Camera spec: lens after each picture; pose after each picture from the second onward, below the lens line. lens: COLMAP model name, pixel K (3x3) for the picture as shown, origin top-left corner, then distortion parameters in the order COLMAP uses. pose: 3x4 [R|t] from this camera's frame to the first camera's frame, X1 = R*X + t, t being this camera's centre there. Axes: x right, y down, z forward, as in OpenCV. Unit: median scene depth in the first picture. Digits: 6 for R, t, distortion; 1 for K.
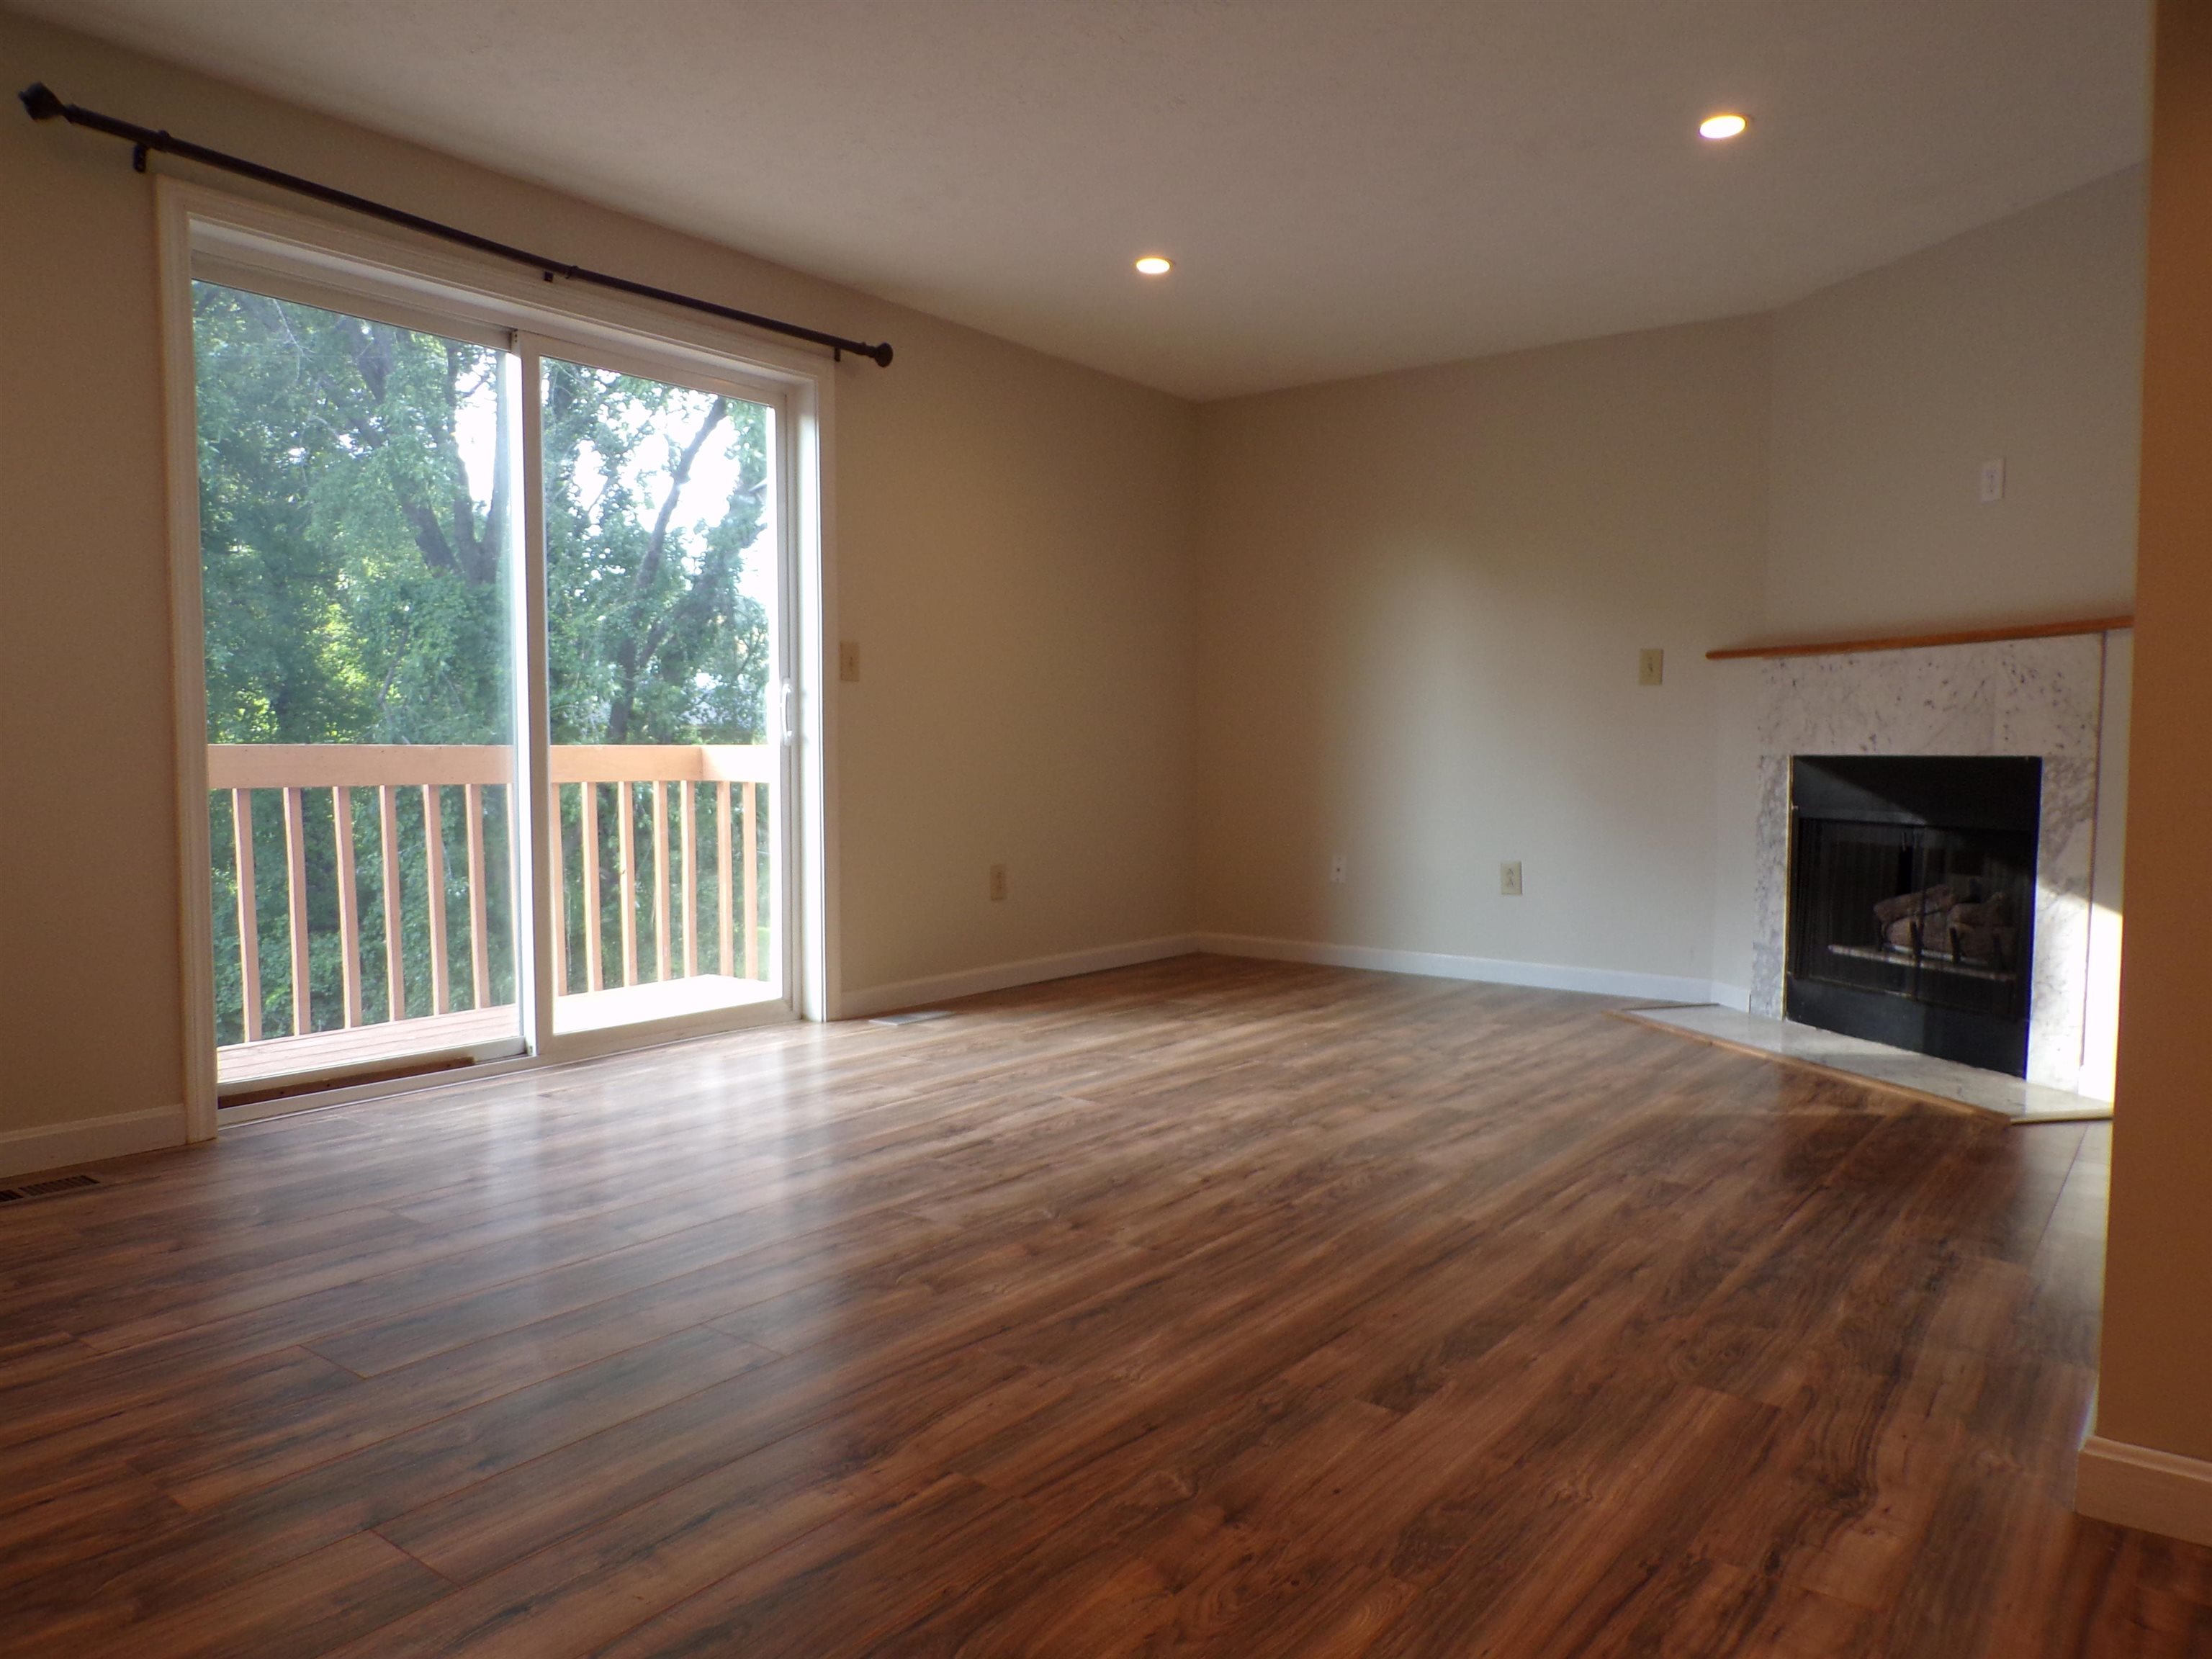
lens RADIAL K [[1498.7, 0, 1098.1], [0, 1498.7, 832.7], [0, 0, 1]] dist [-0.023111, 0.026983]
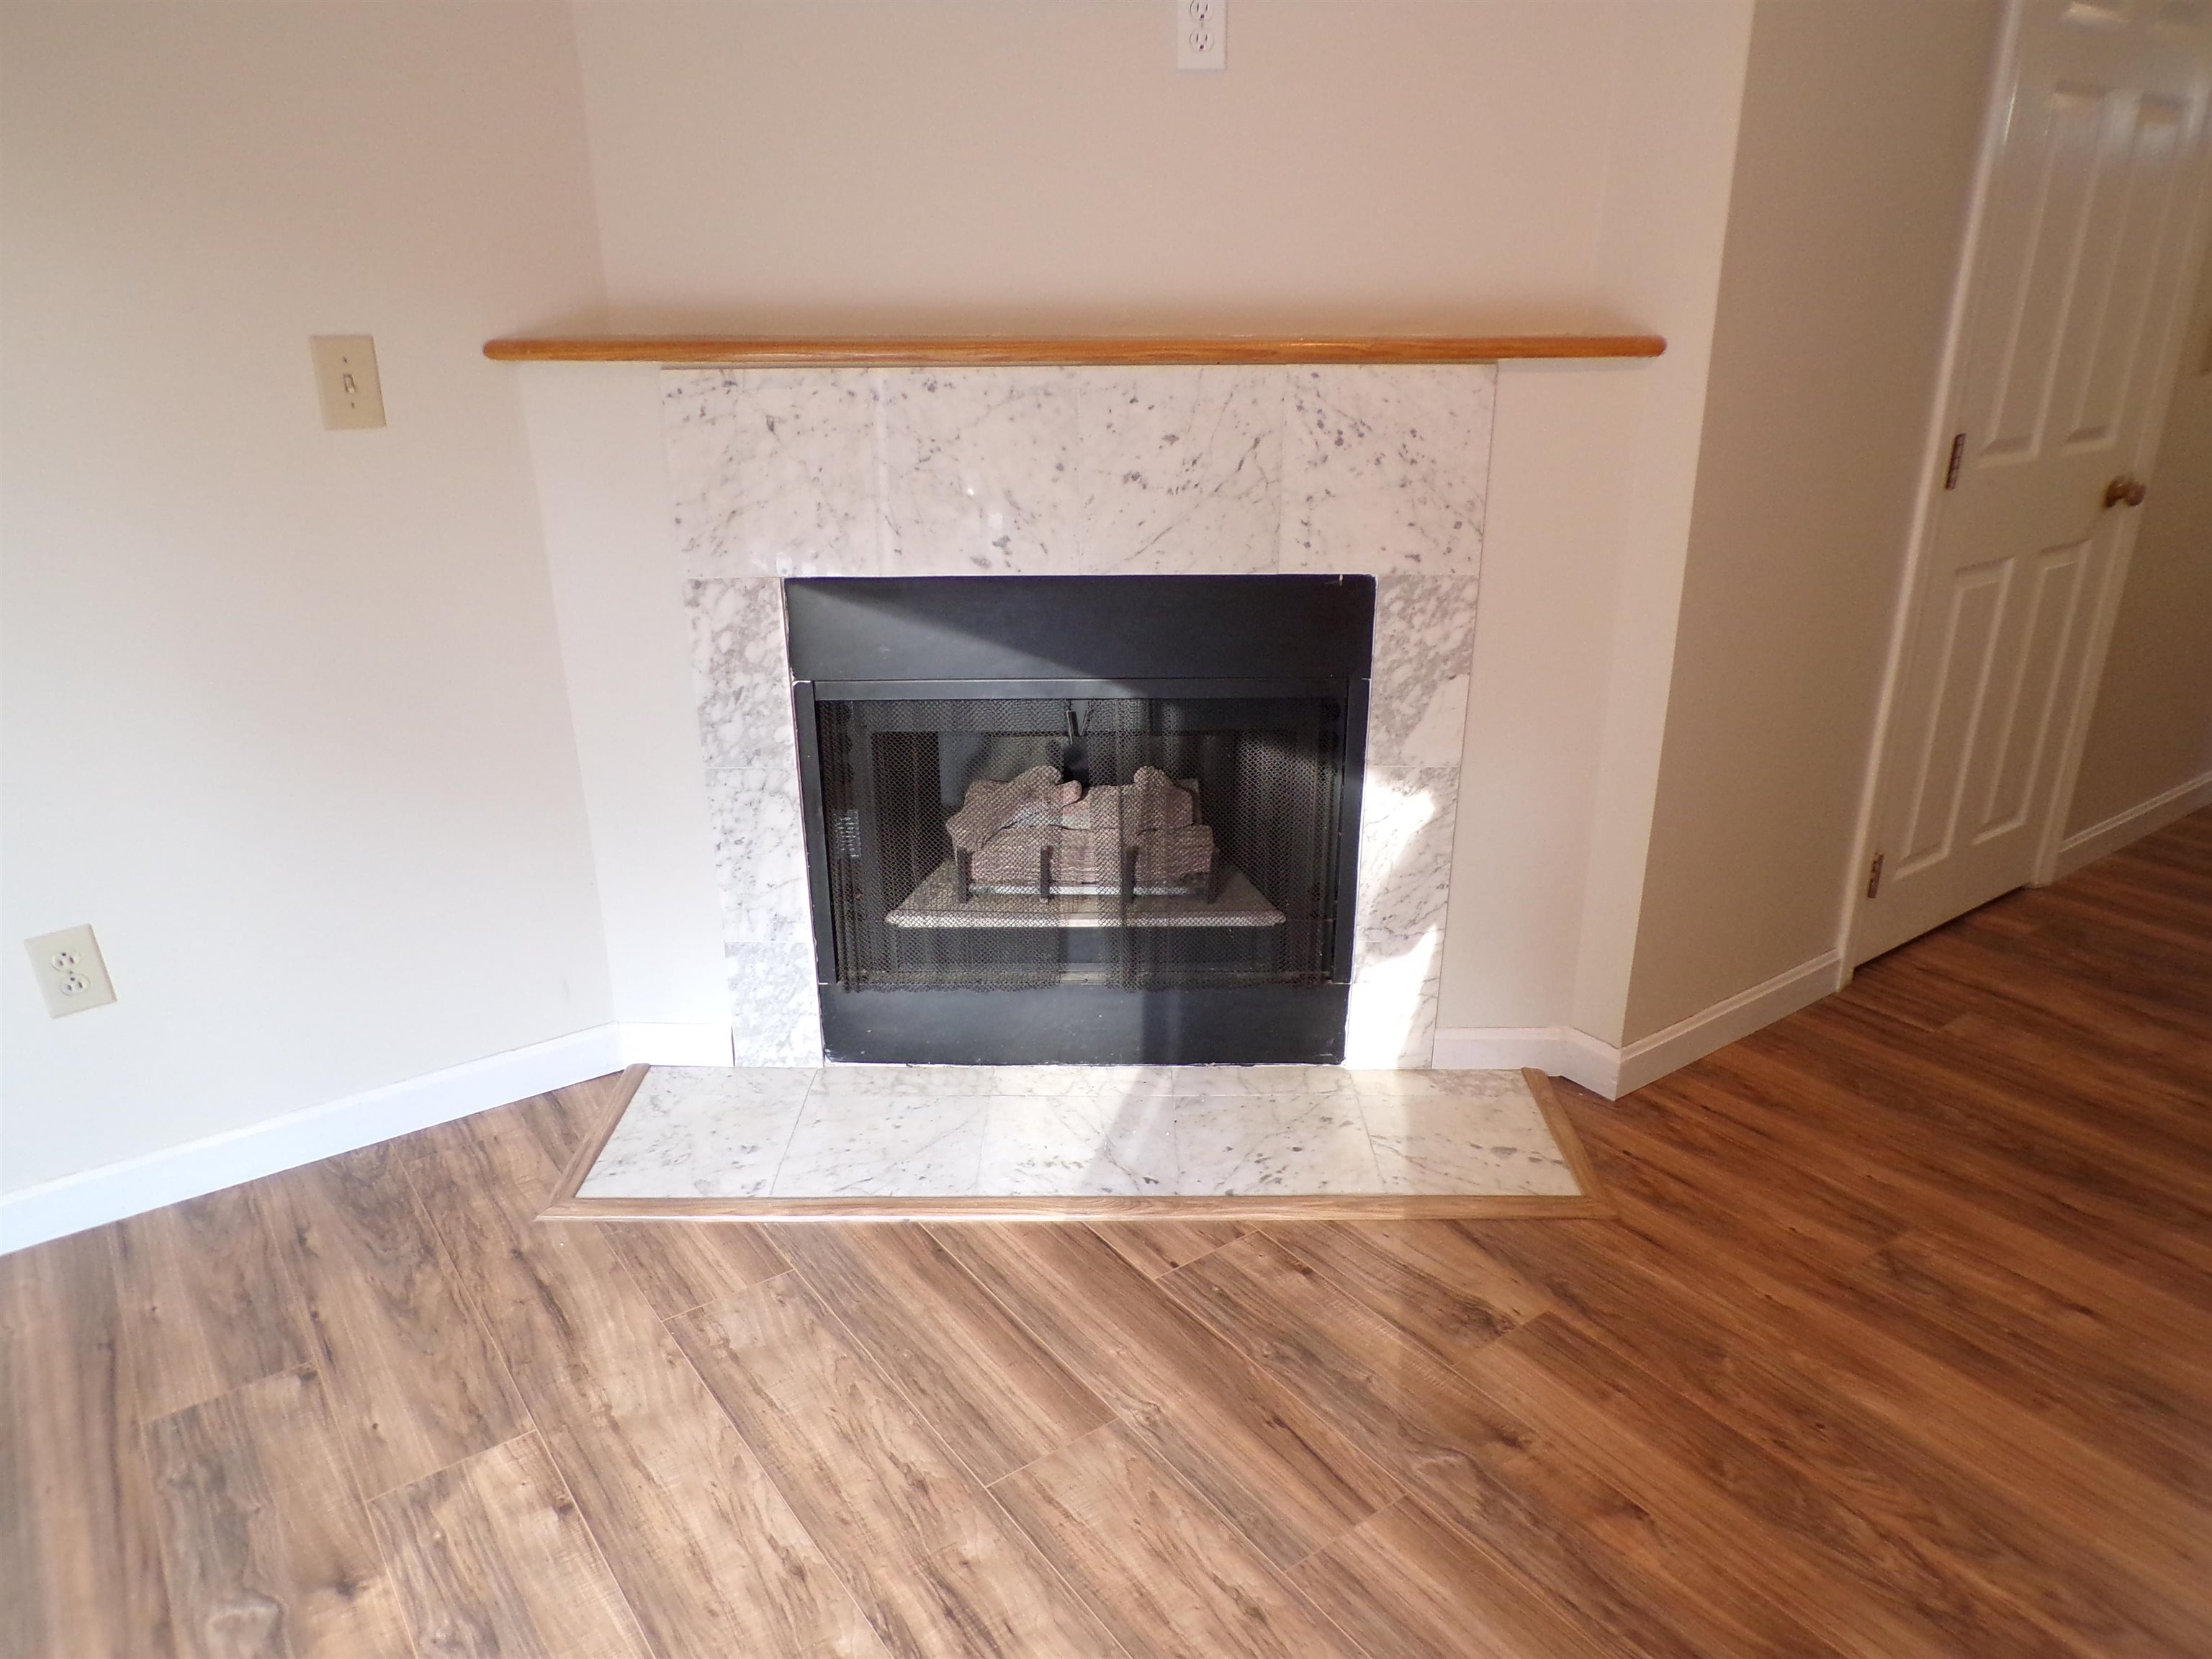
lens RADIAL K [[1498.7, 0, 1099.5], [0, 1498.7, 832.4], [0, 0, 1]] dist [-0.023111, 0.026983]
pose [[0.290474, -0.351806, 0.889864, 0.043167], [0.062333, 0.934943, 0.349280, -0.168775], [-0.954851, -0.045989, 0.293505, 0.927368]]
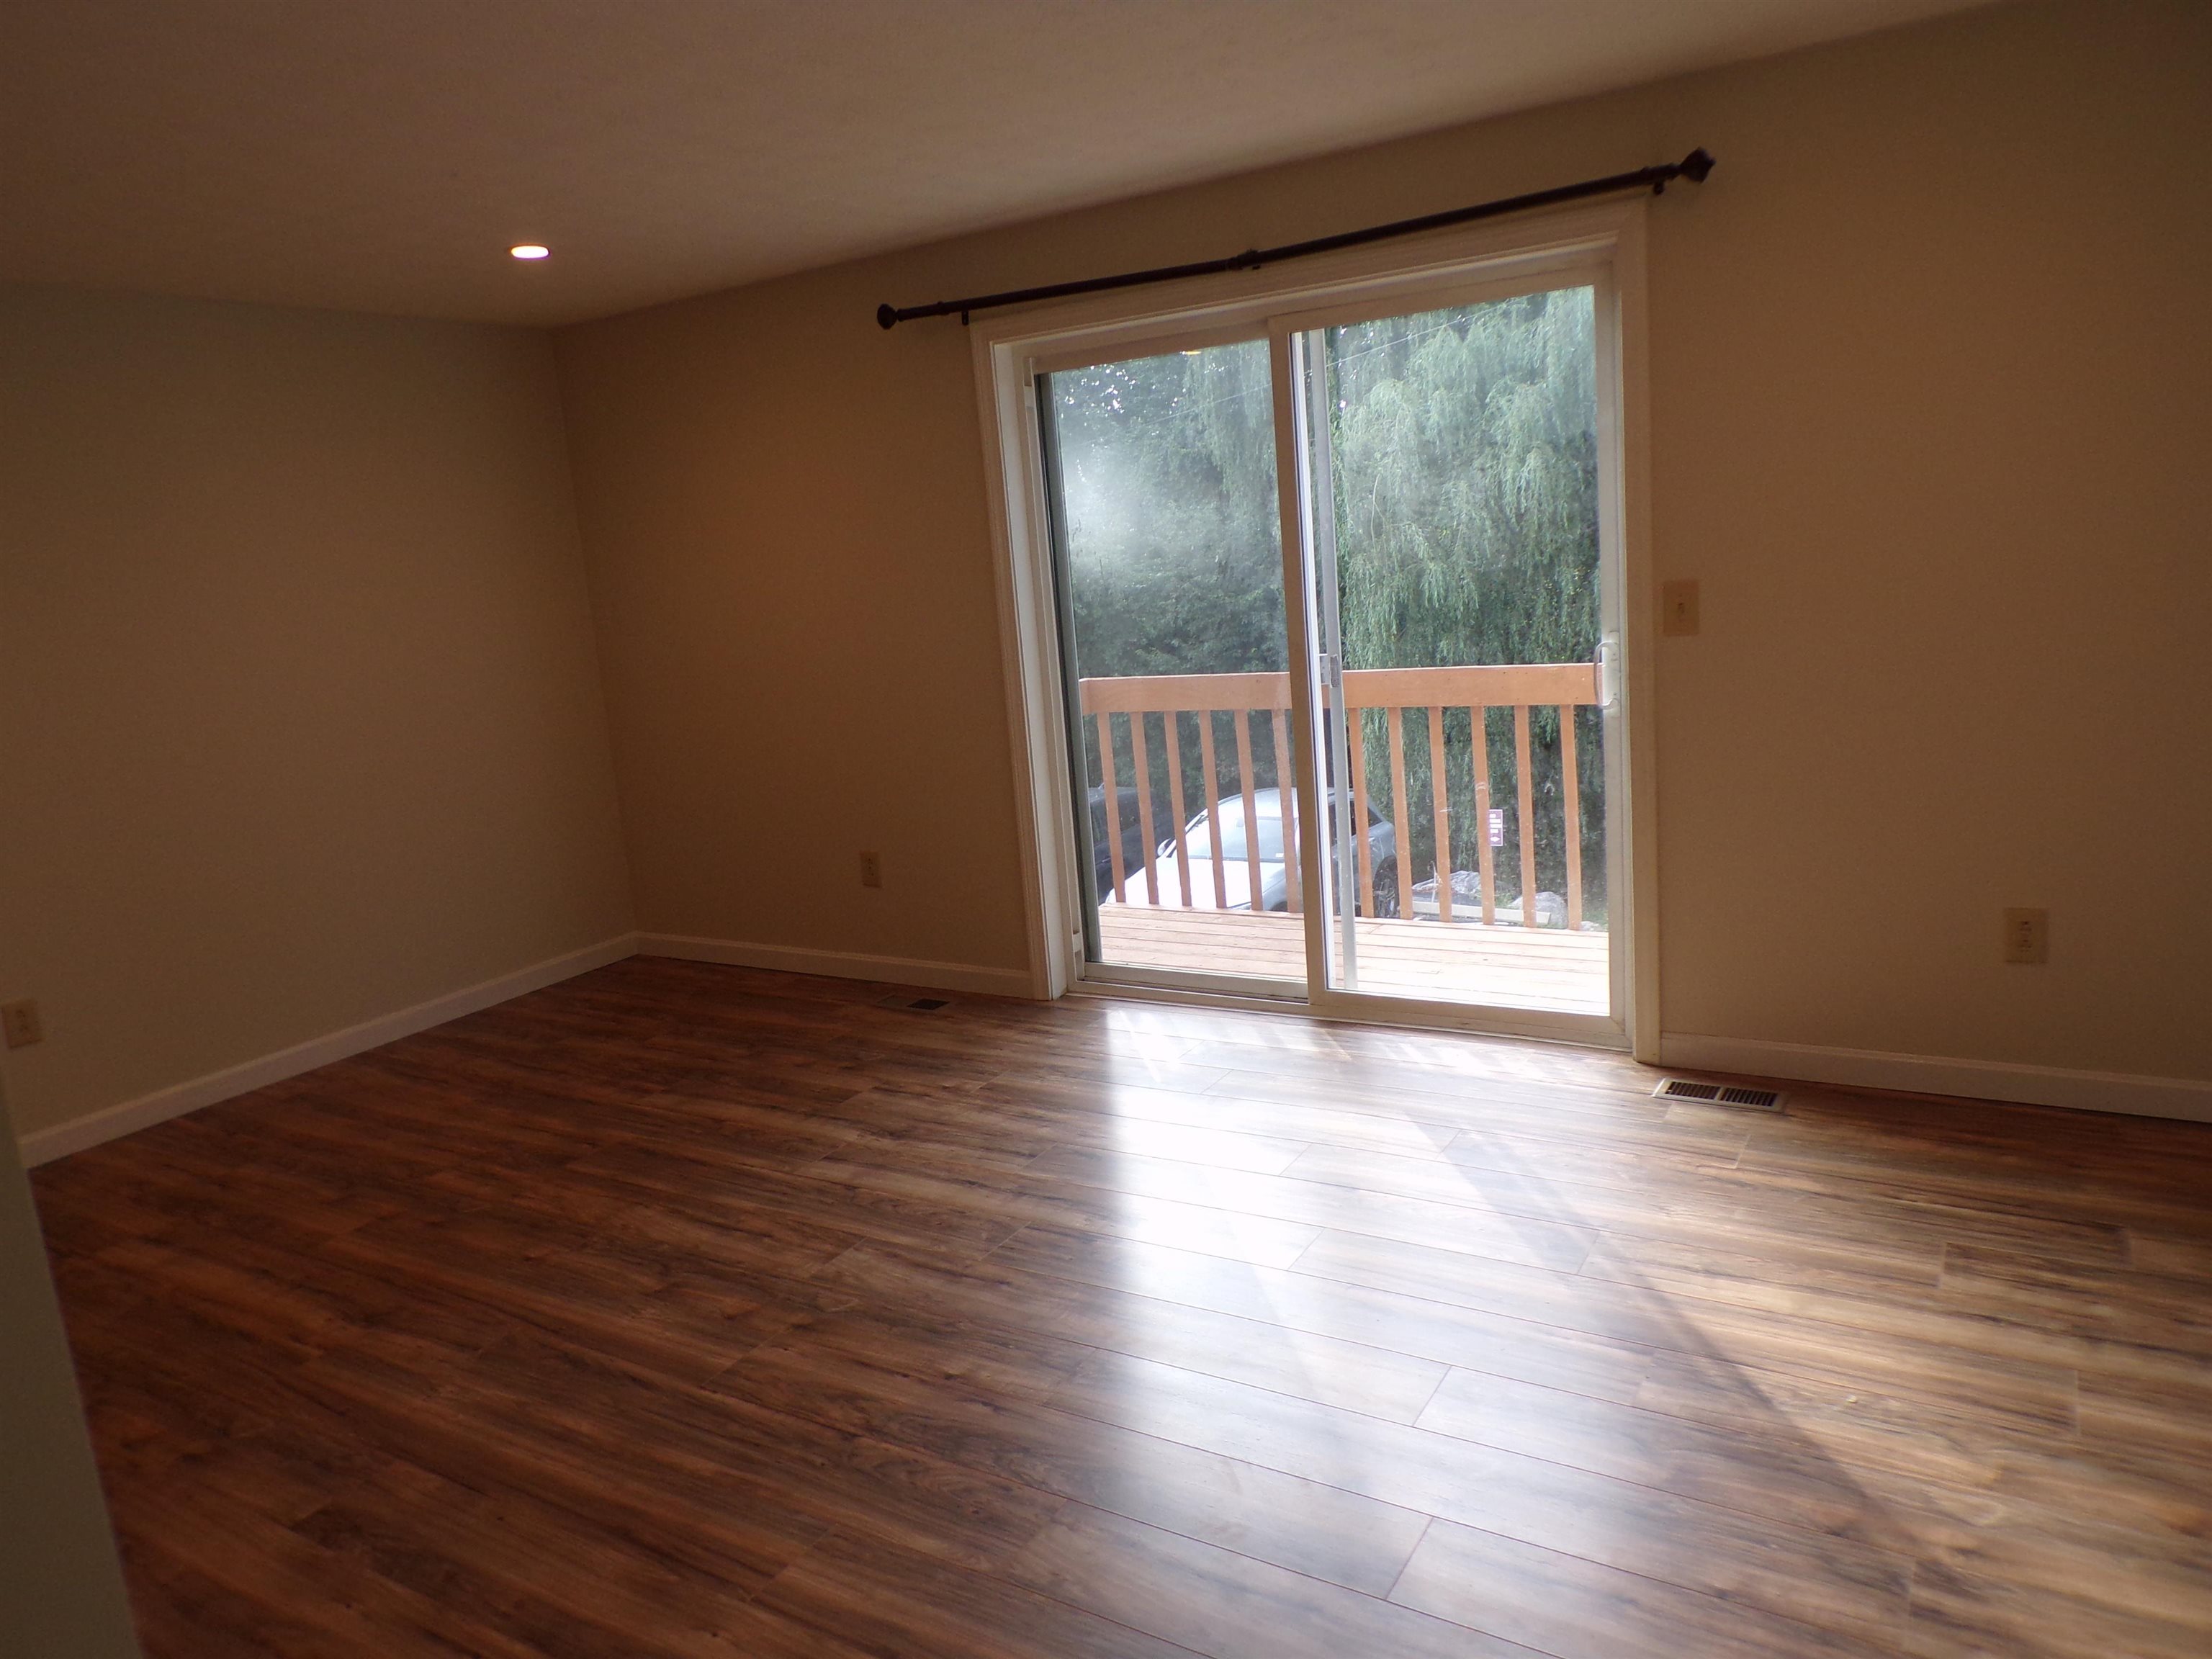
lens RADIAL K [[1498.7, 0, 1099.4], [0, 1498.7, 848.5], [0, 0, 1]] dist [-0.023111, 0.026983]
pose [[0.104334, 0.188670, -0.976483, 0.679067], [0.028089, 0.980890, 0.192522, -0.184022], [0.994146, -0.047515, 0.097040, 0.784553]]
